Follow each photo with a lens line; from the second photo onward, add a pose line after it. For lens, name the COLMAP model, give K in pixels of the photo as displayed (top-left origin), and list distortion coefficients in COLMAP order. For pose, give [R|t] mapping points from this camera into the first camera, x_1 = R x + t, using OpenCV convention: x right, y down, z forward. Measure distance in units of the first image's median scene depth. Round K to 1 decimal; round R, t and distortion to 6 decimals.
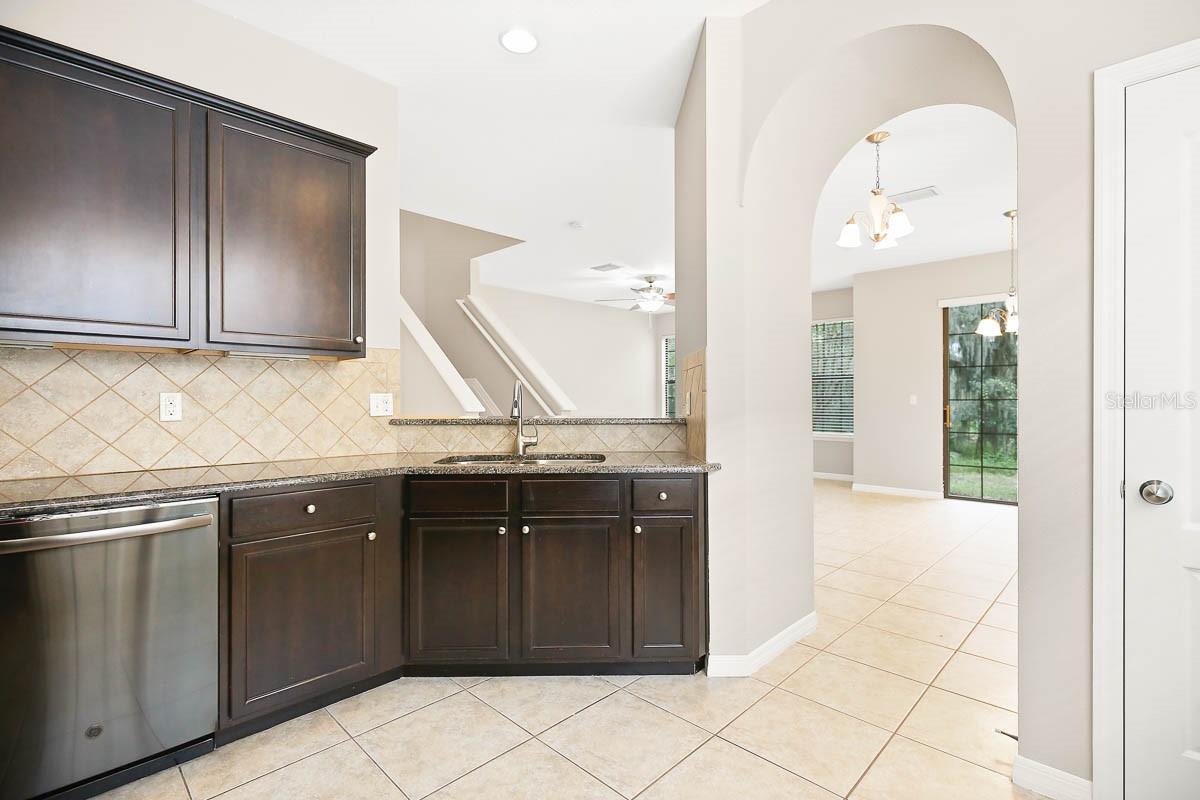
lens RADIAL K [[551.8, 0, 600.5], [0, 551.8, 403.9], [0, 0, 1]] dist [0.000239, -0.000591]
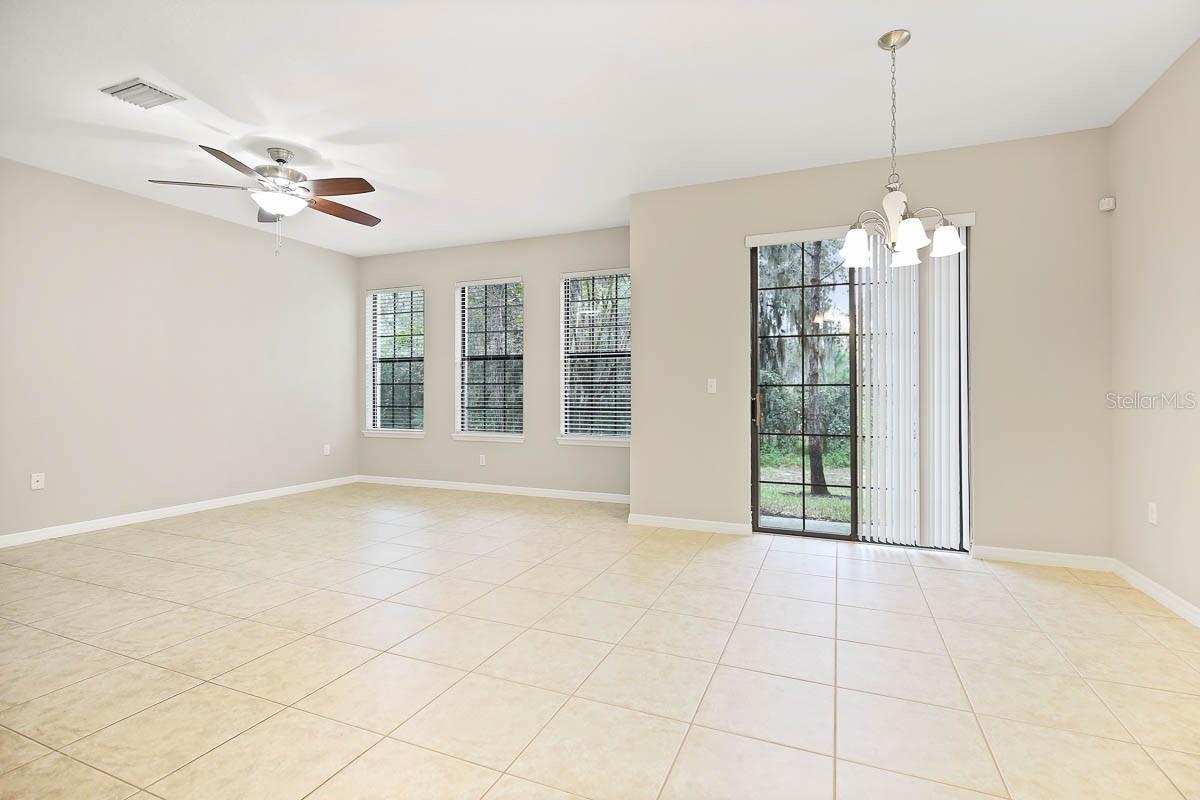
lens RADIAL K [[551.8, 0, 603.1], [0, 551.8, 395.4], [0, 0, 1]] dist [0.000239, -0.000591]
pose [[0.929272, -0.000065, 0.369395, 0.206987], [0.000739, 0.999998, -0.001681, 0.005921], [-0.369394, 0.001835, 0.929271, 0.447257]]
